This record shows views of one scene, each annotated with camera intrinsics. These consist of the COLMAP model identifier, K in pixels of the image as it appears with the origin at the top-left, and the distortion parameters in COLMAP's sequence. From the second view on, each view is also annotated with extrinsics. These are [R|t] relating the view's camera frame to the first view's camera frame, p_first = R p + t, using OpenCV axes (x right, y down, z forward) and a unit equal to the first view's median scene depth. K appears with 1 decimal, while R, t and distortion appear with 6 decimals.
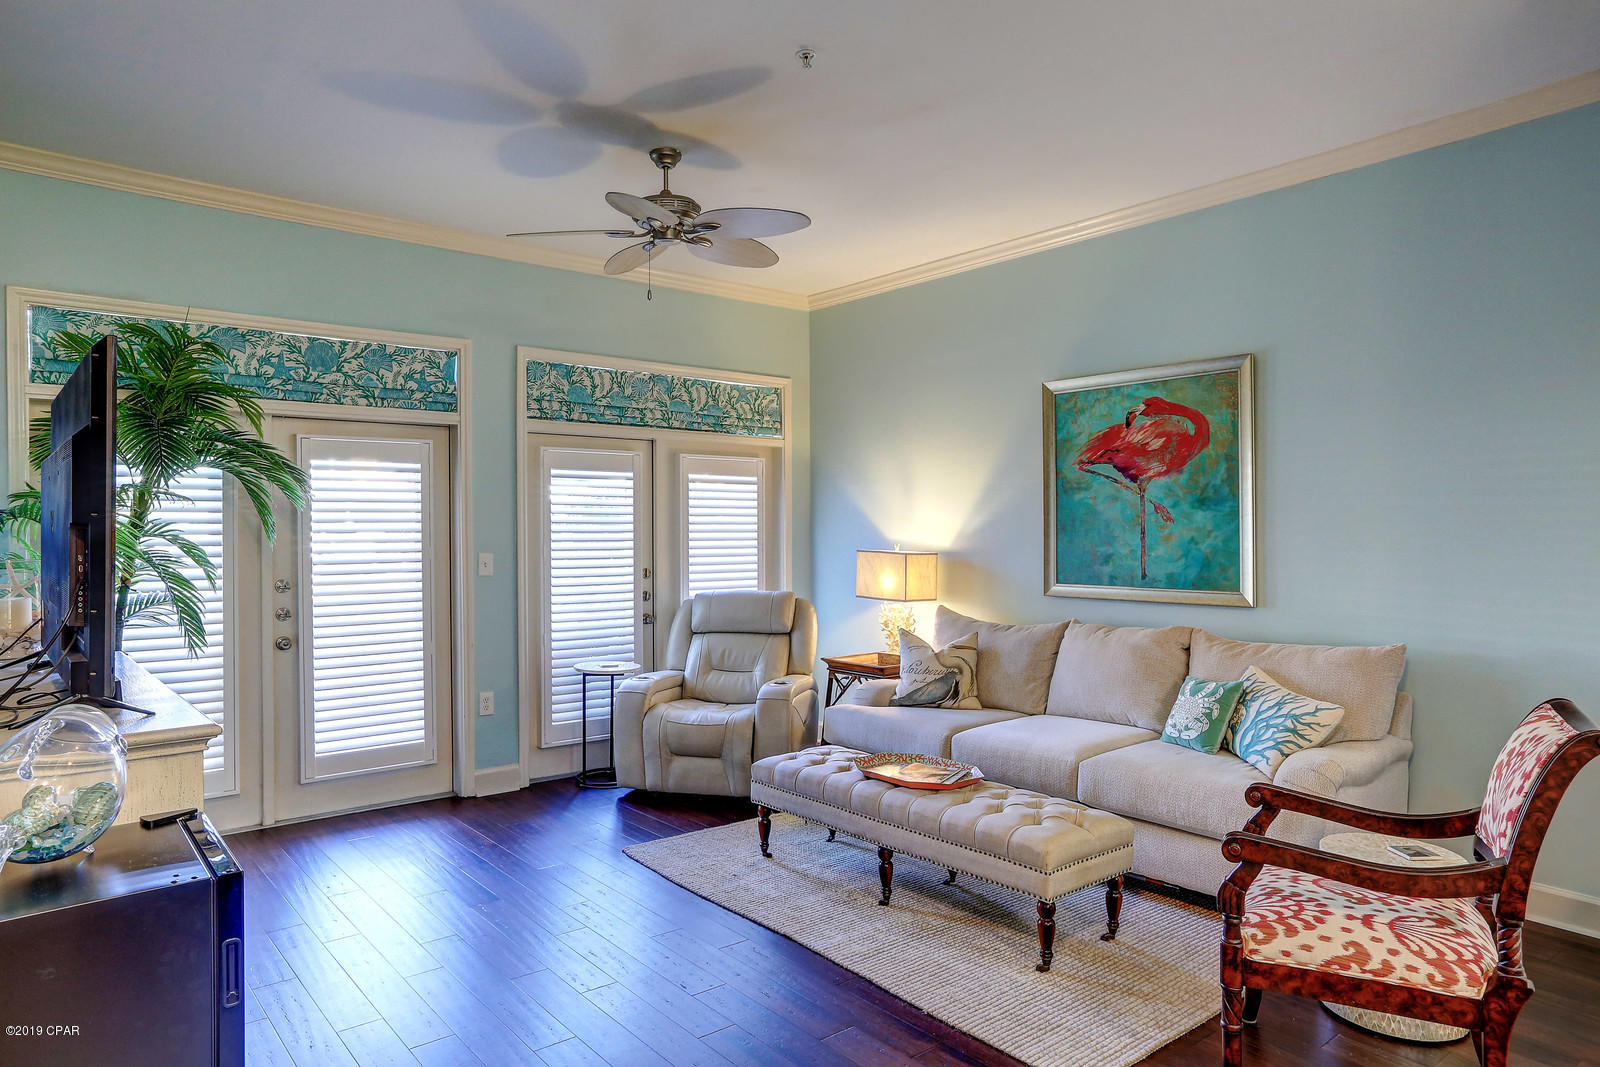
lens RADIAL K [[1004.8, 0, 802.7], [0, 1004.8, 536.0], [0, 0, 1]] dist [-0.039637, 0.037866]
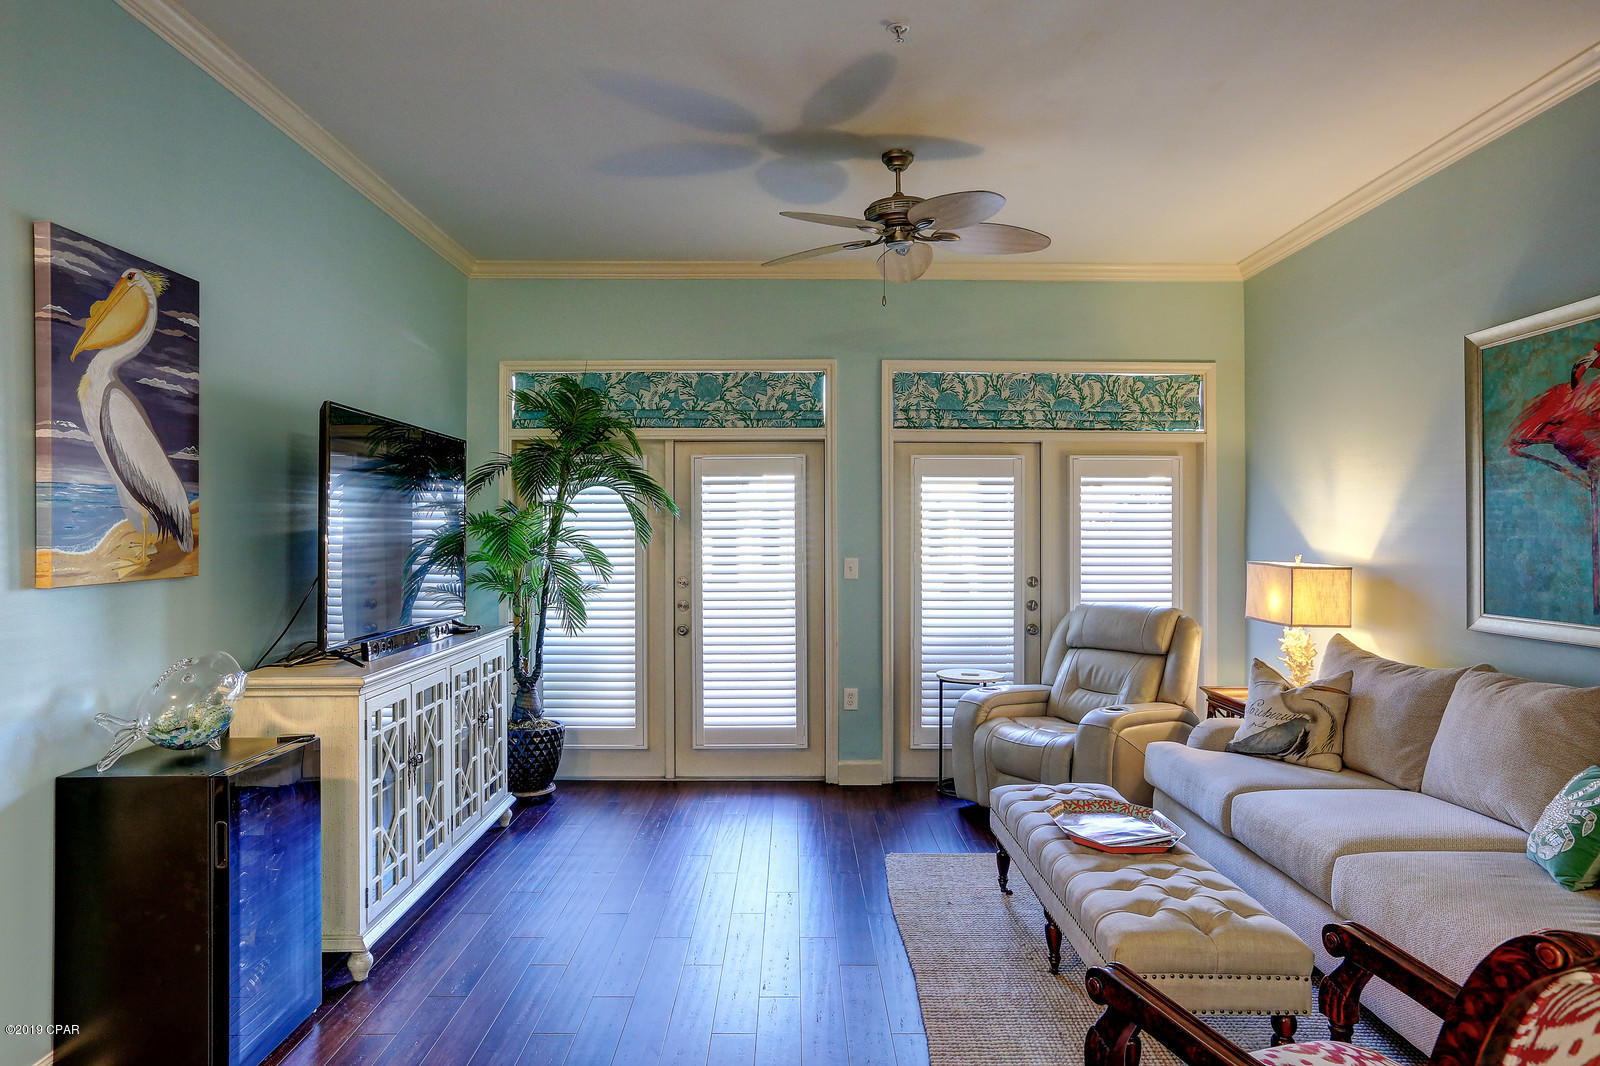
lens RADIAL K [[1004.8, 0, 786.1], [0, 1004.8, 533.9], [0, 0, 1]] dist [-0.039637, 0.037866]
pose [[0.772929, 0.001944, -0.634490, 0.327564], [-0.006627, 0.999965, -0.005010, -0.002679], [0.634458, 0.008078, 0.772915, 0.137020]]
